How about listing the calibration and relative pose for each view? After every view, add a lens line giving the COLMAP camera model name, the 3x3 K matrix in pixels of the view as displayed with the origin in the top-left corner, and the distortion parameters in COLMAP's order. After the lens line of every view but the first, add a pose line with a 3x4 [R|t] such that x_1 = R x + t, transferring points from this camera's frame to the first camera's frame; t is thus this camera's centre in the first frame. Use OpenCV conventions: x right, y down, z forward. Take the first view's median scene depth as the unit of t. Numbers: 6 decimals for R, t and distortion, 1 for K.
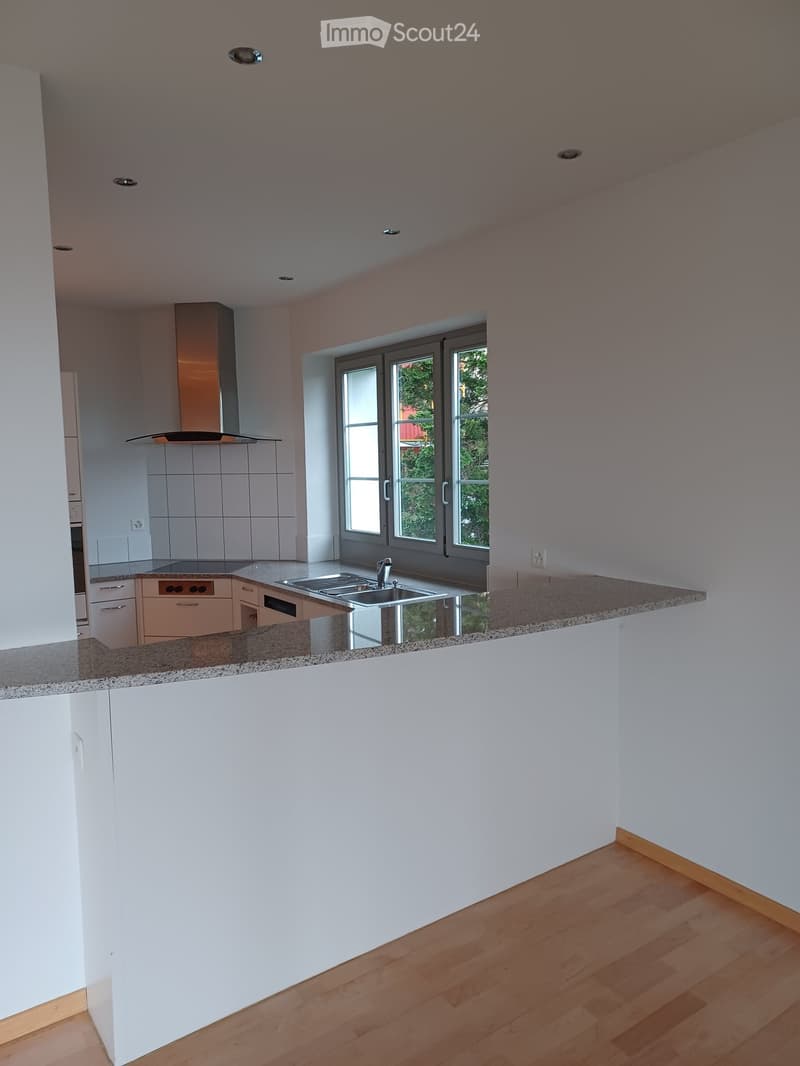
lens RADIAL K [[768.1, 0, 400.8], [0, 768.1, 533.4], [0, 0, 1]] dist [0.065818, -0.000590]
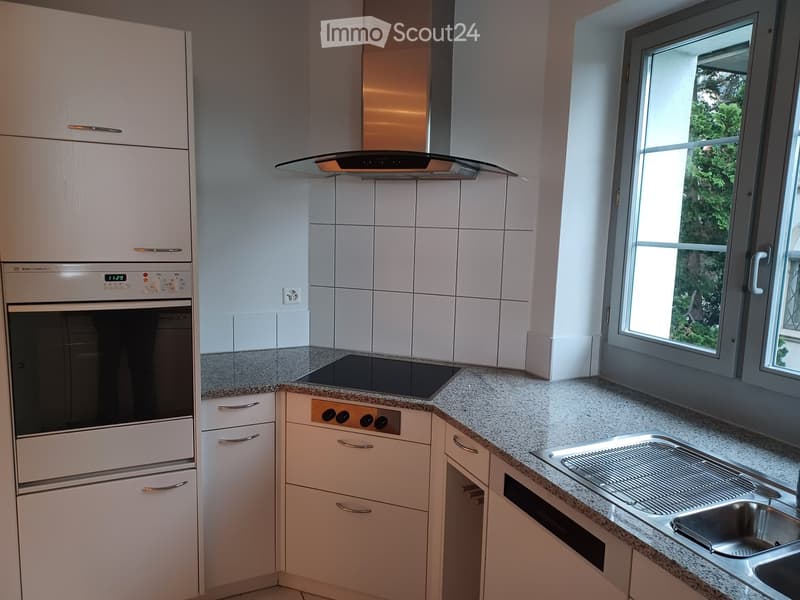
lens RADIAL K [[576.4, 0, 398.4], [0, 576.4, 300.1], [0, 0, 1]] dist [0.065818, -0.000590]
pose [[0.979649, 0.069696, -0.188227, -0.166638], [-0.062137, 0.997017, 0.045773, -0.040816], [0.190856, -0.033145, 0.981058, 0.569931]]
